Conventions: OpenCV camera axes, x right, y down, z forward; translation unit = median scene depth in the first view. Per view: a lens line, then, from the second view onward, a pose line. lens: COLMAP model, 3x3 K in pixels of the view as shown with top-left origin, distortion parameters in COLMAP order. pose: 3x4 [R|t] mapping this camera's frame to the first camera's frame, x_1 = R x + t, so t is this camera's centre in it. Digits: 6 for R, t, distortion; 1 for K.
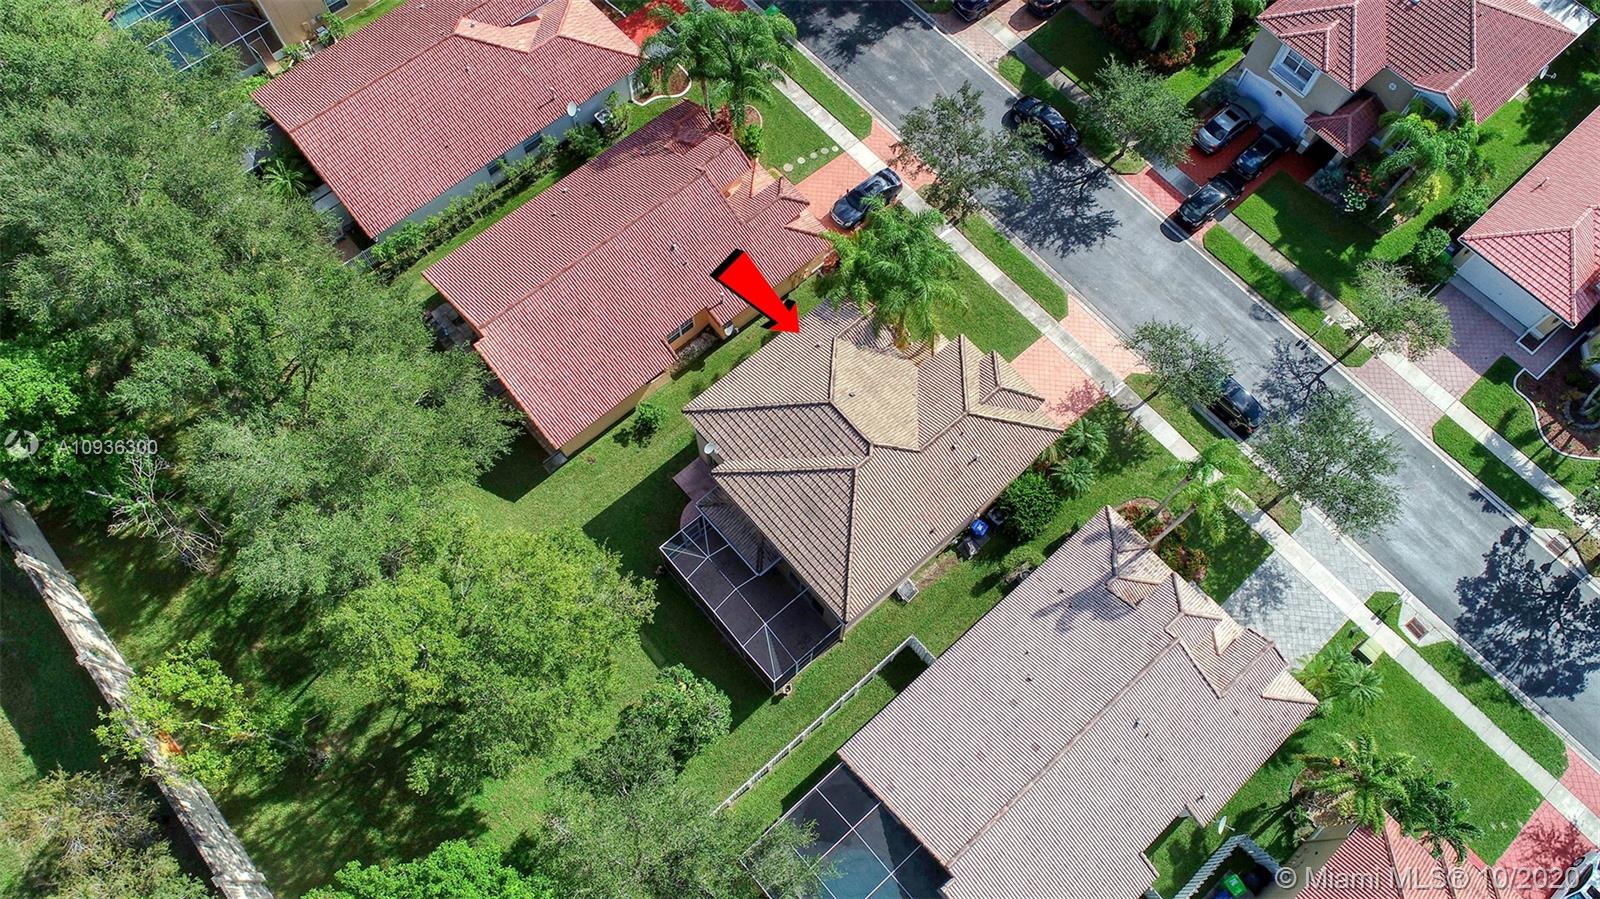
lens RADIAL K [[1071.2, 0, 791.5], [0, 1071.2, 443.2], [0, 0, 1]] dist [-0.006845, 0.002242]
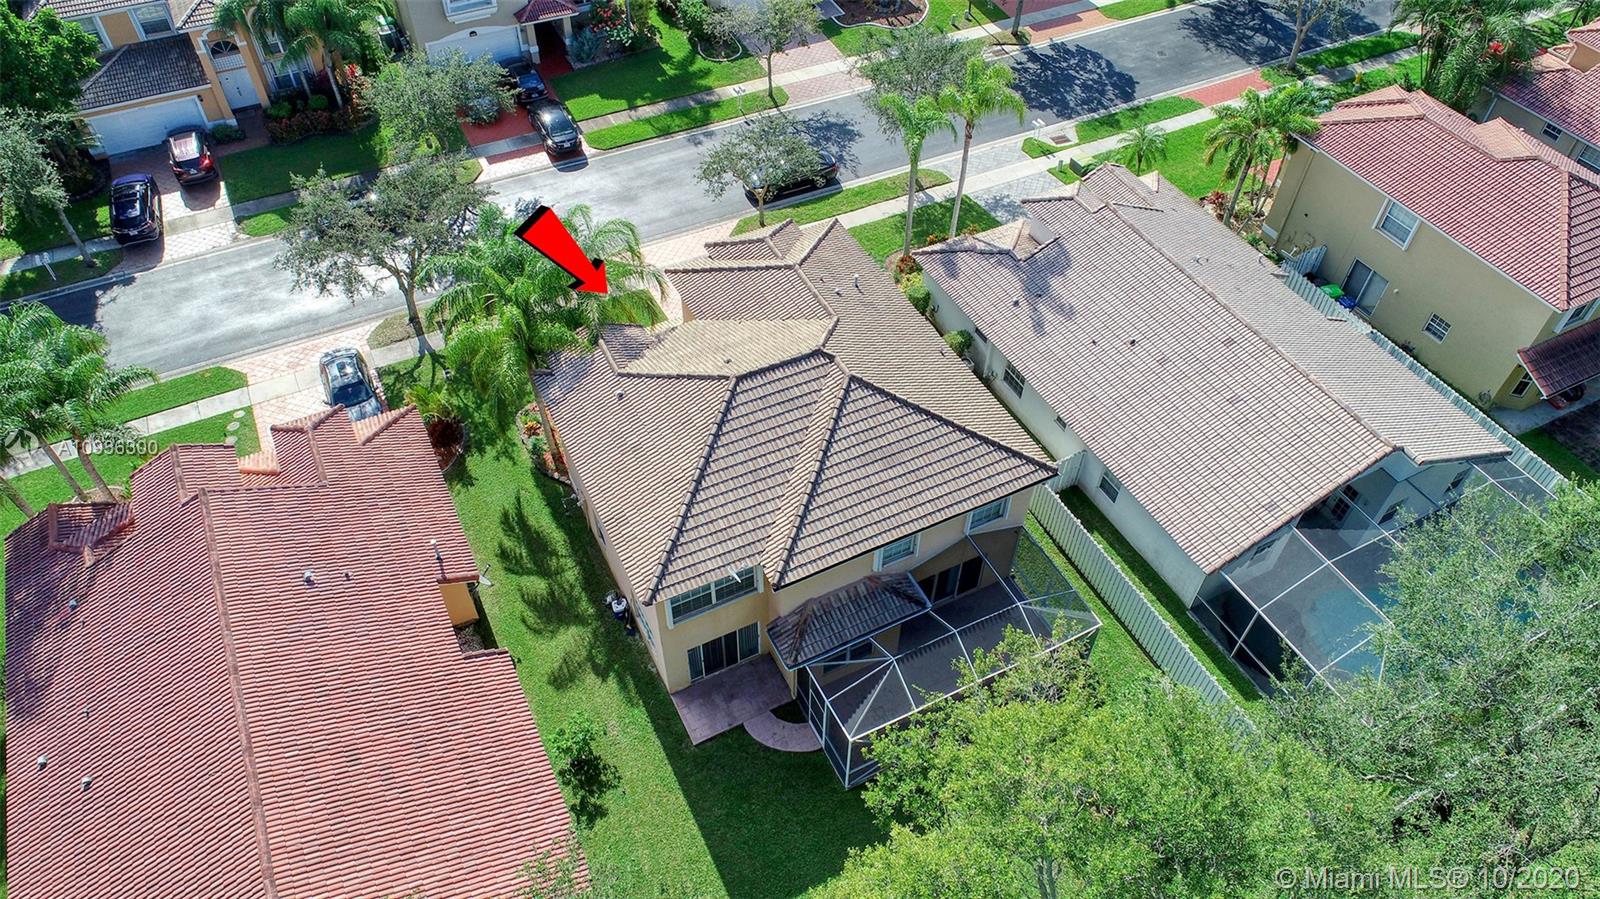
lens RADIAL K [[1071.2, 0, 803.2], [0, 1071.2, 446.5], [0, 0, 1]] dist [-0.006845, 0.002242]
pose [[0.248149, -0.722000, 0.645862, -0.370756], [0.888484, 0.435311, 0.145260, -0.072158], [-0.386029, 0.537792, 0.749507, 0.486162]]
